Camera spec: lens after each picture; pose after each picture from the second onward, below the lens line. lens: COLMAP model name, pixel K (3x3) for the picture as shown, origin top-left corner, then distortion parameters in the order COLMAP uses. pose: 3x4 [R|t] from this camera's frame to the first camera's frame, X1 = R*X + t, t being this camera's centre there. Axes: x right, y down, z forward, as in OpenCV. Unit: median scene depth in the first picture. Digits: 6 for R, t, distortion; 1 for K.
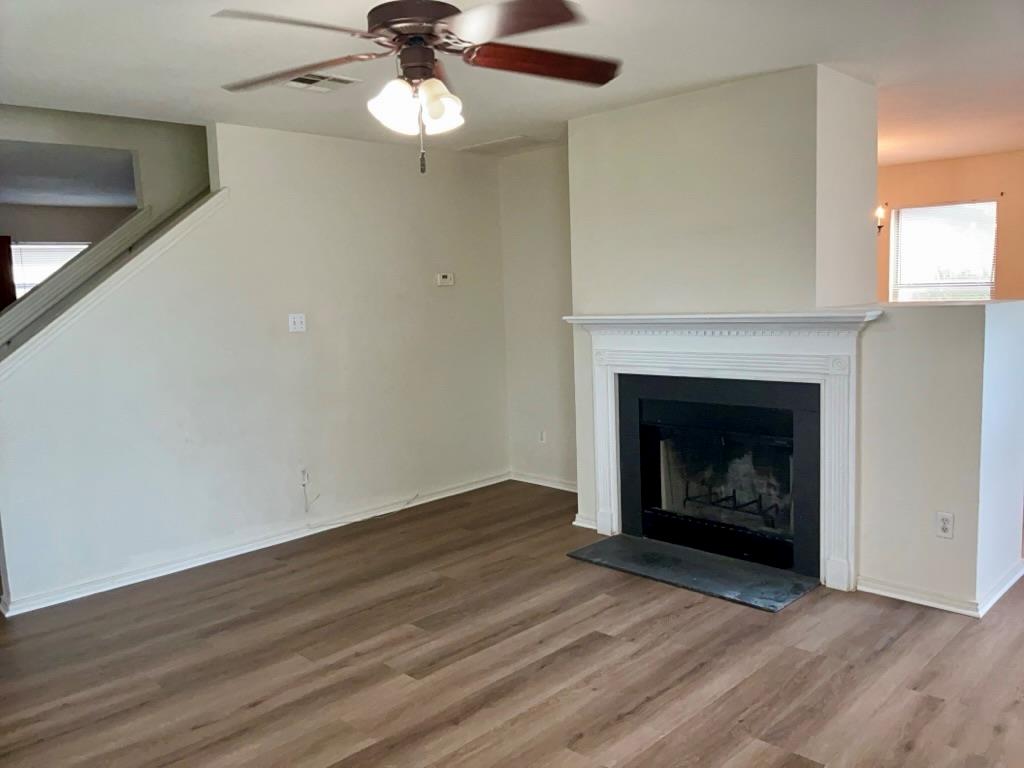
lens RADIAL K [[811.4, 0, 504.1], [0, 811.4, 384.1], [0, 0, 1]] dist [0.063253, -0.126031]
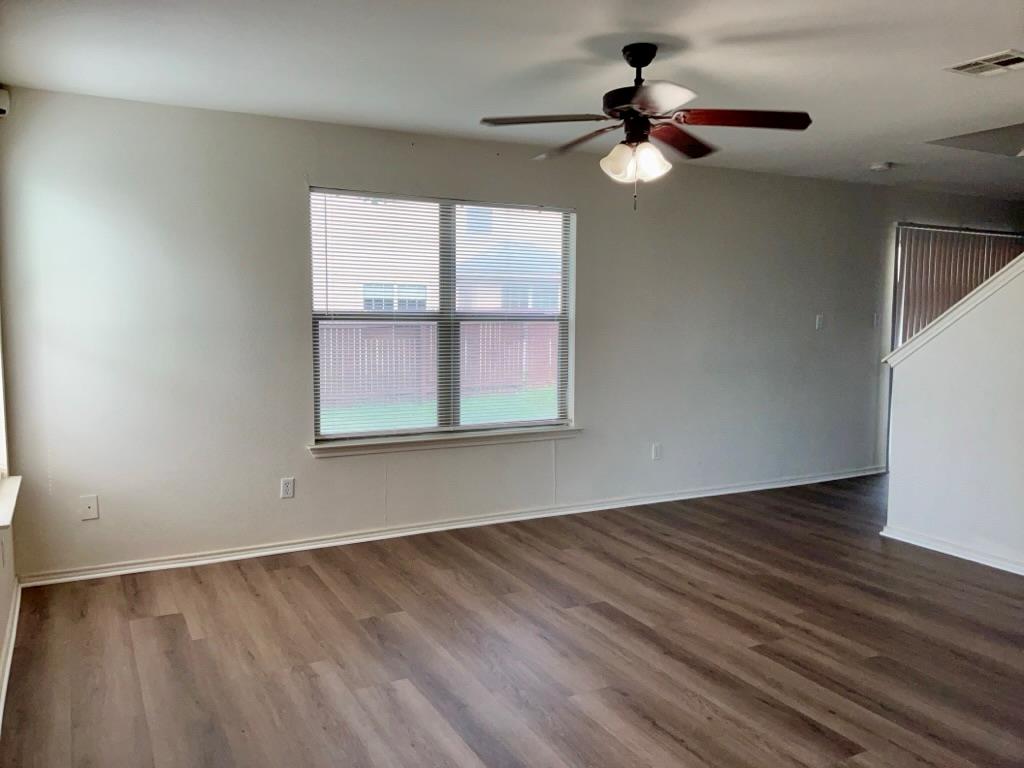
lens RADIAL K [[811.4, 0, 504.1], [0, 811.4, 384.1], [0, 0, 1]] dist [0.063253, -0.126031]
pose [[-0.291659, 0.131310, -0.947466, 0.960936], [-0.106012, 0.979993, 0.168452, -0.135201], [0.950629, 0.149573, -0.271903, 0.901712]]
